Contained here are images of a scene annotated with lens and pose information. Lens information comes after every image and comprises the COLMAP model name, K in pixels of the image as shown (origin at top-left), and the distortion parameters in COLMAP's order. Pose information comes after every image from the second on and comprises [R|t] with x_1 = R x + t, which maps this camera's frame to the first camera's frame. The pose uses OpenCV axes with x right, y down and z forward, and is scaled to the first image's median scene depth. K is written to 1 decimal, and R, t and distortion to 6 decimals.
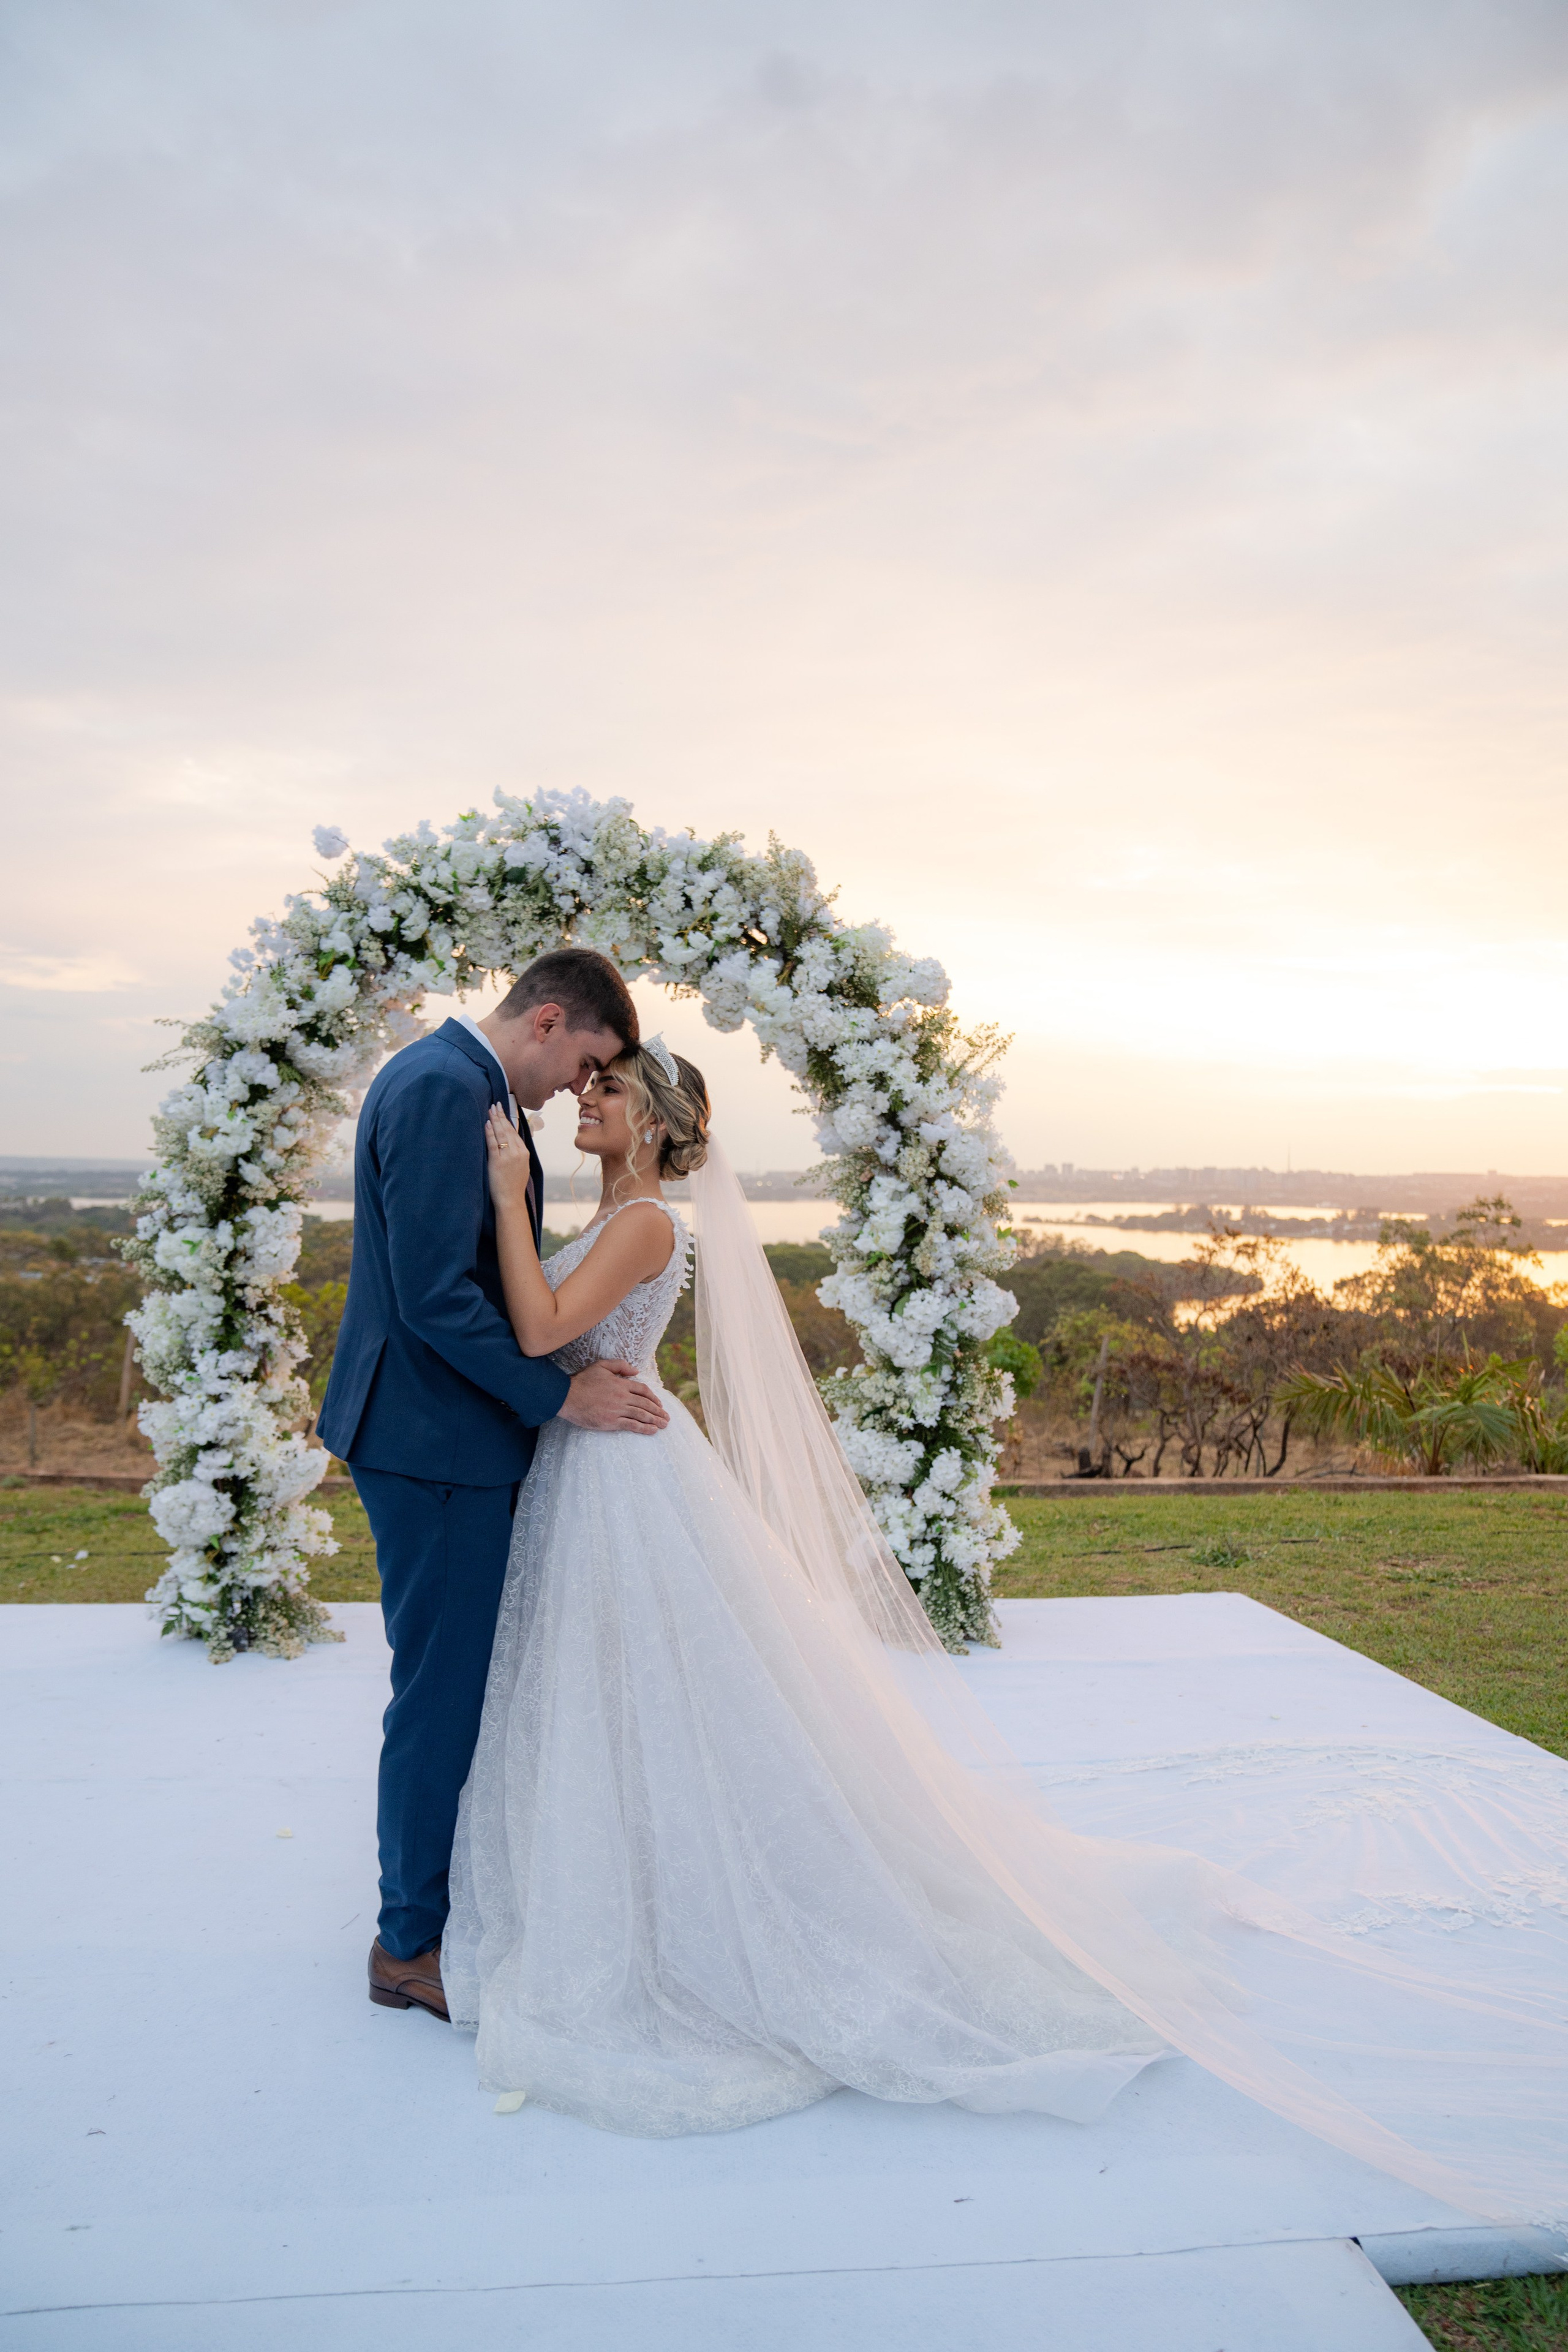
lens RADIAL K [[1635.6, 0, 784.0], [0, 1635.6, 1176.0], [0, 0, 1]] dist [-0.135991, 0.108311]
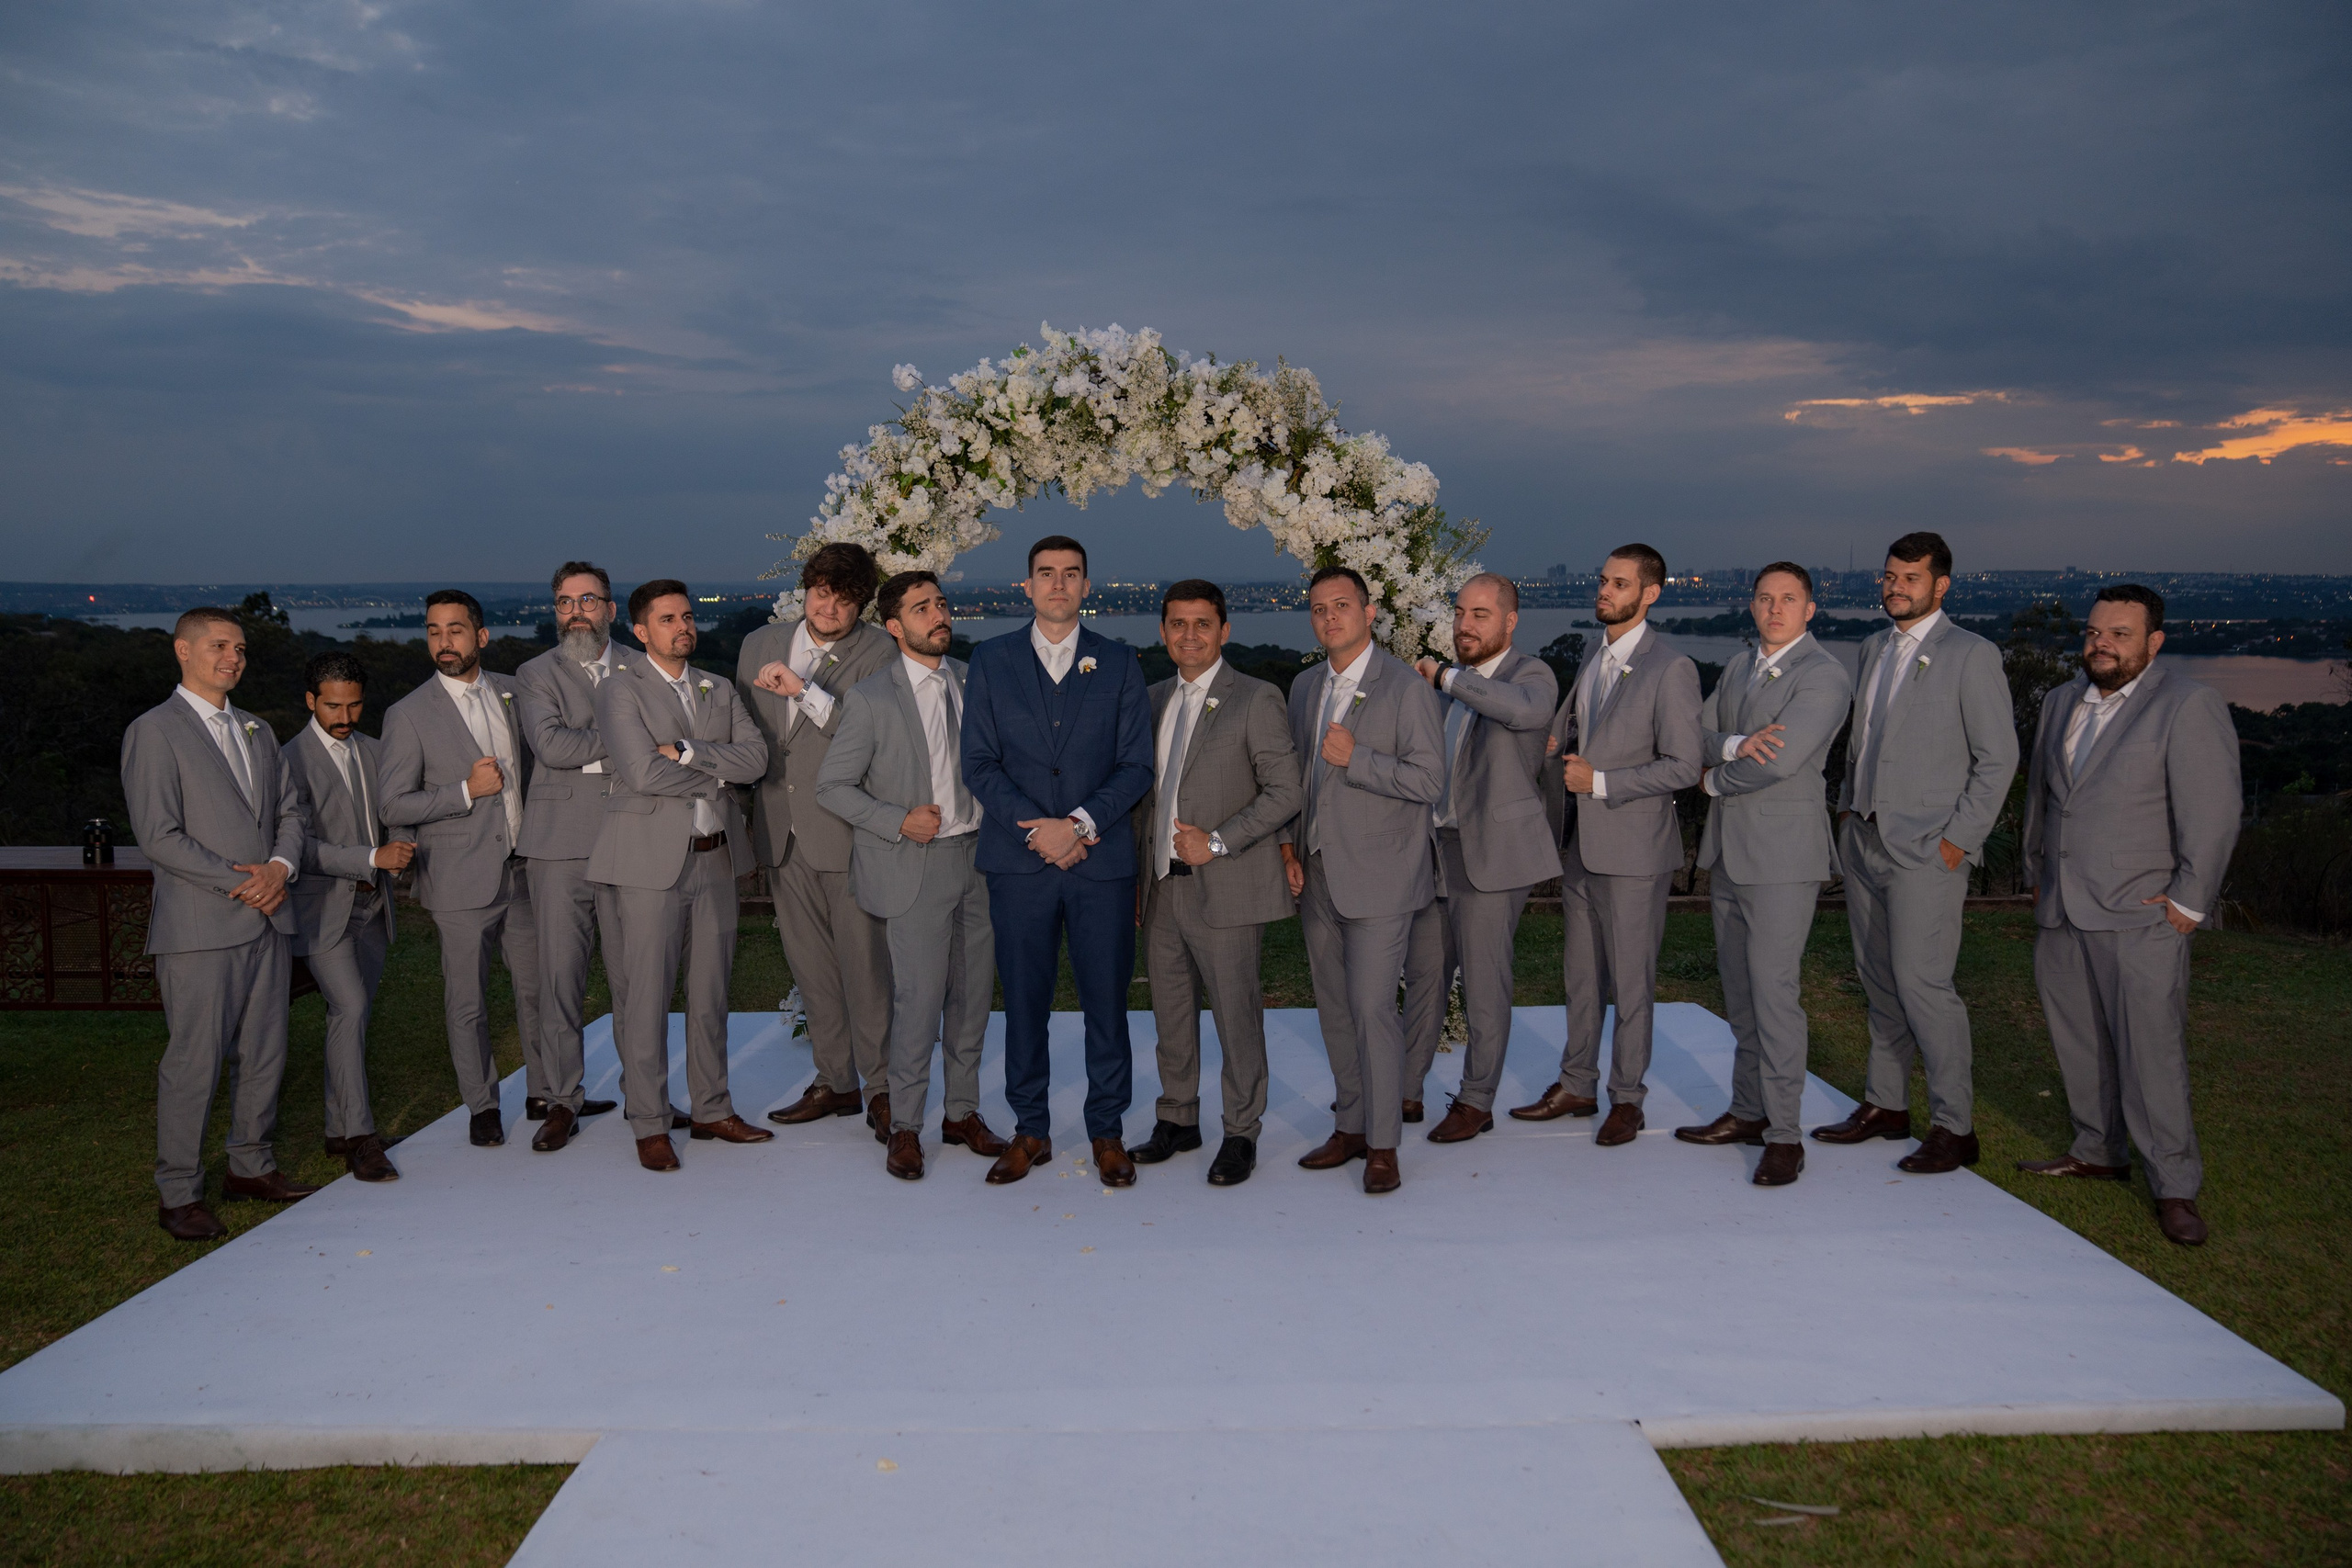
lens RADIAL K [[1635.4, 0, 1176.0], [0, 1635.4, 784.0], [0, 0, 1]] dist [-0.135991, 0.108311]
pose [[0.995461, -0.009153, -0.094732, 0.025431], [0.020529, 0.992583, 0.119822, -0.050823], [0.092933, -0.121223, 0.988265, -0.188959]]
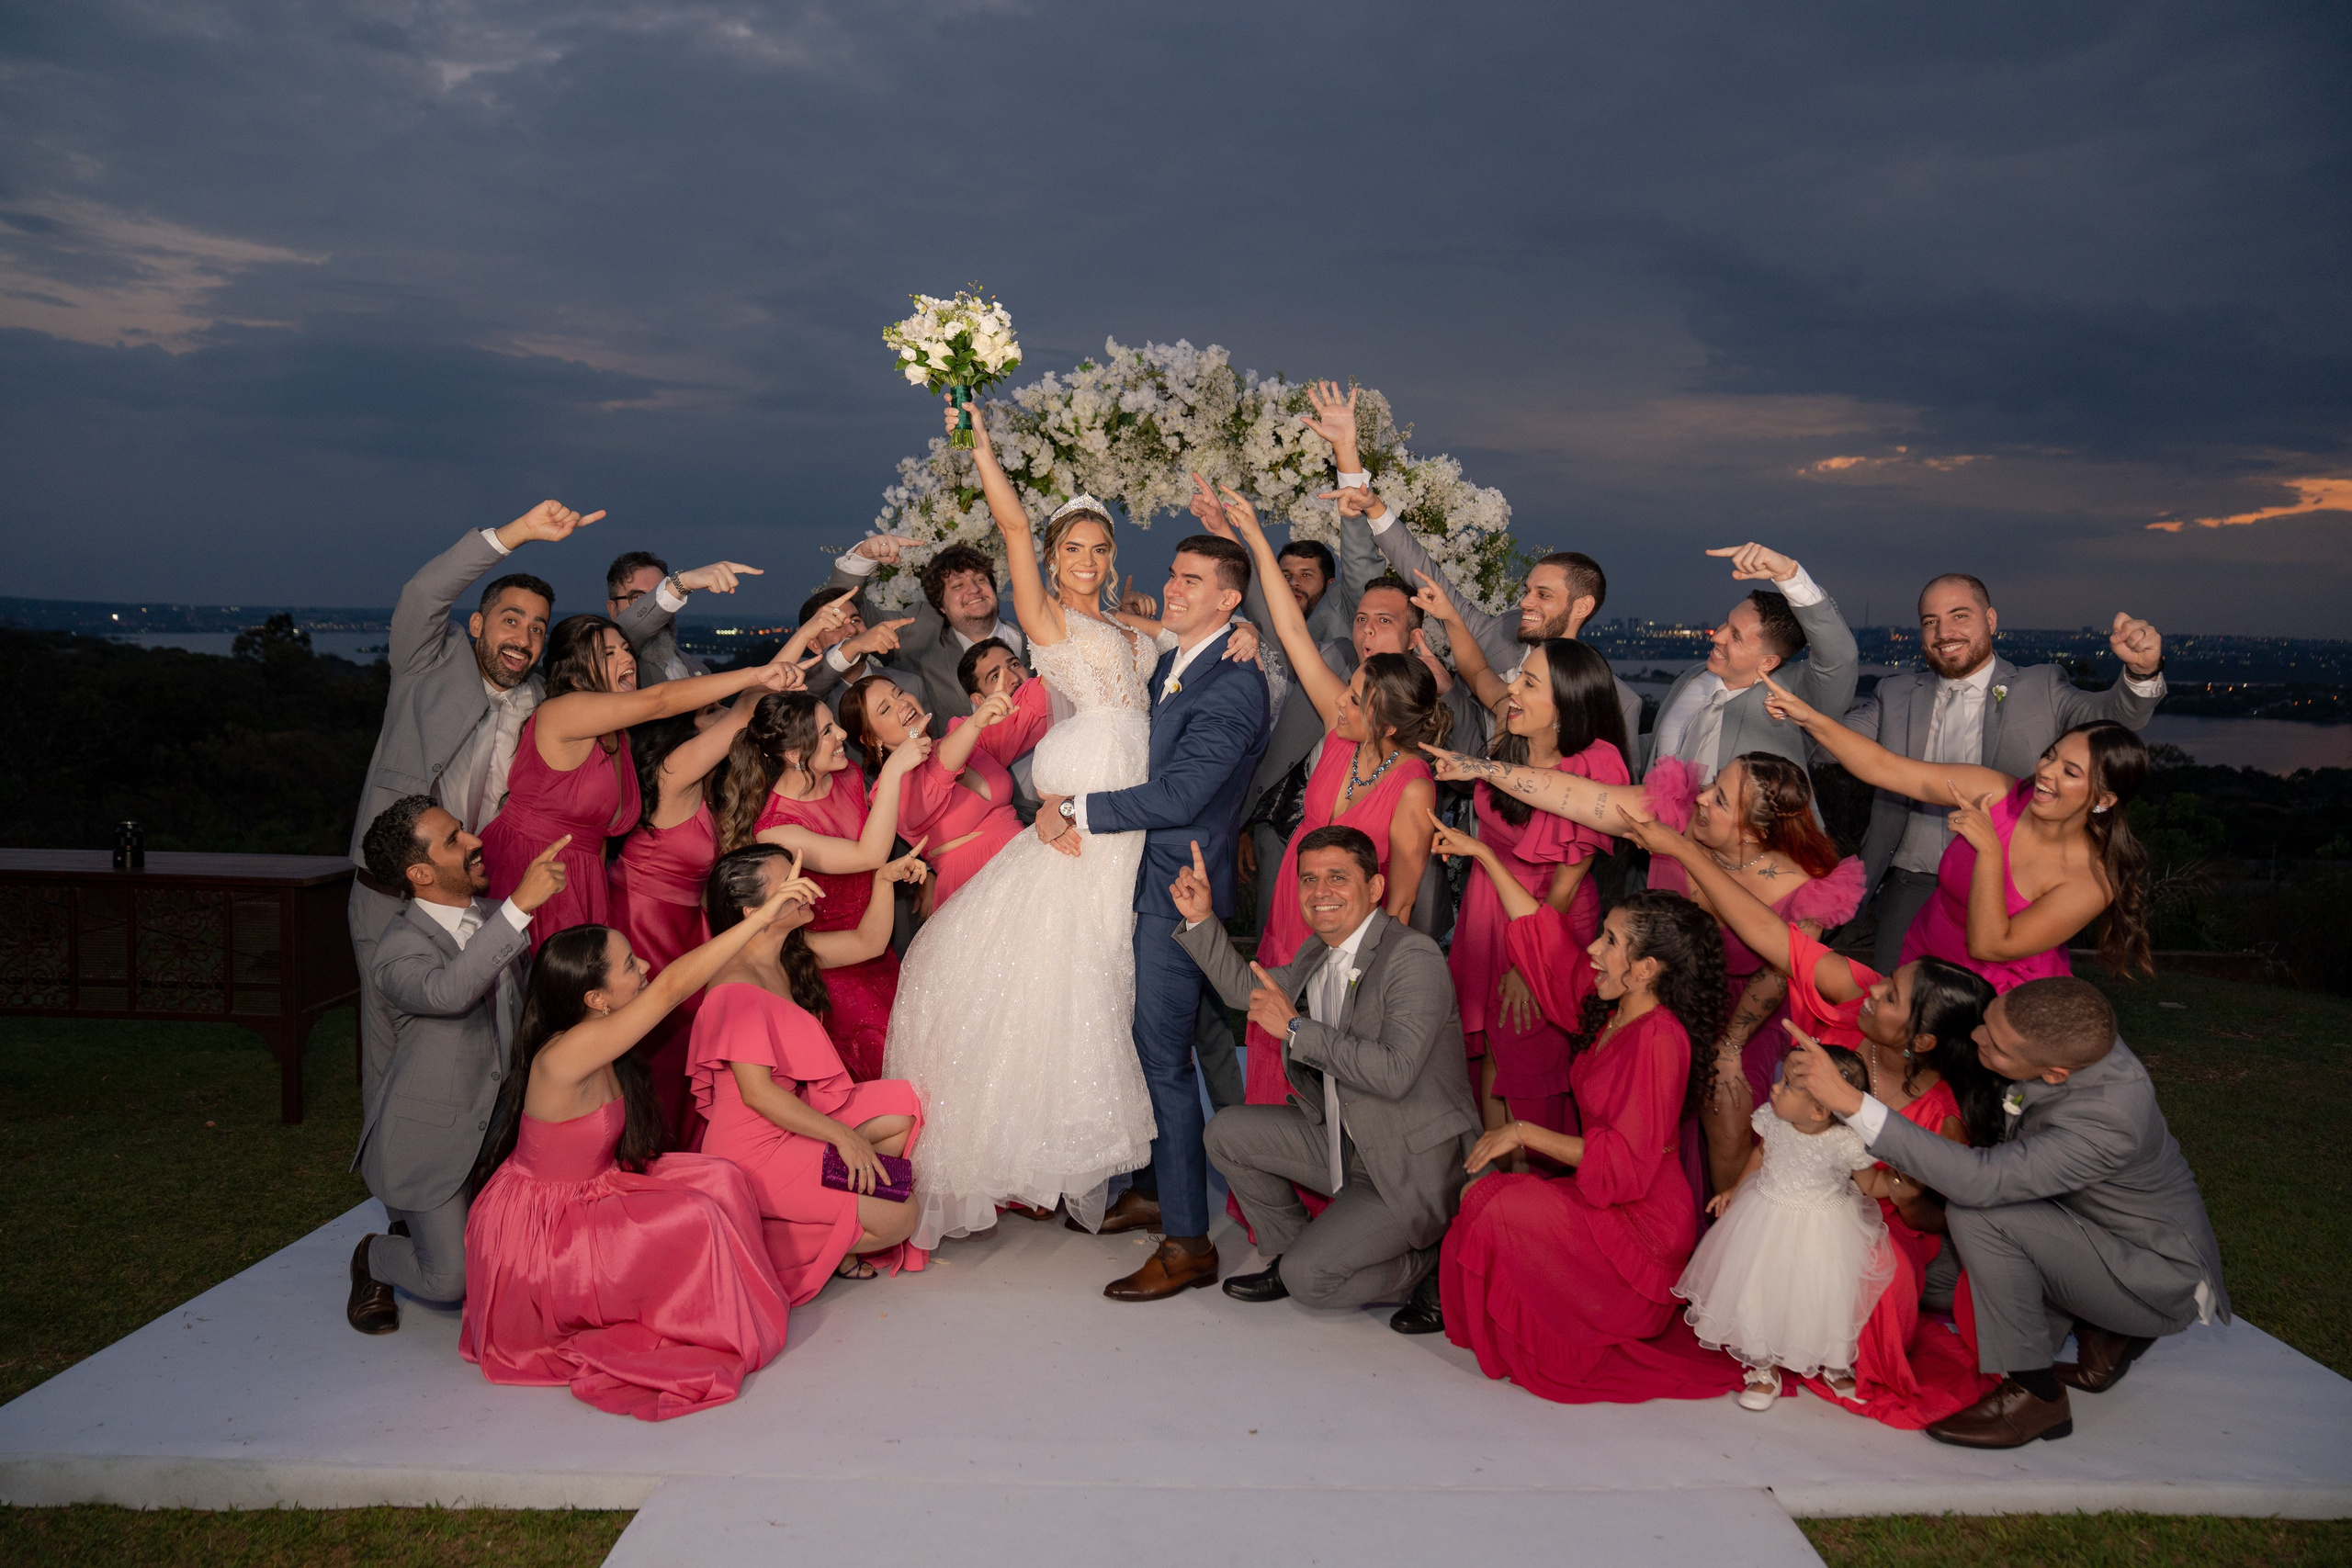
lens RADIAL K [[1635.4, 0, 1176.0], [0, 1635.4, 784.0], [0, 0, 1]] dist [-0.135991, 0.108311]
pose [[0.994702, 0.009665, -0.102344, -0.011804], [0.000006, 0.995565, 0.094081, -0.036735], [0.102799, -0.093583, 0.990290, -0.160083]]
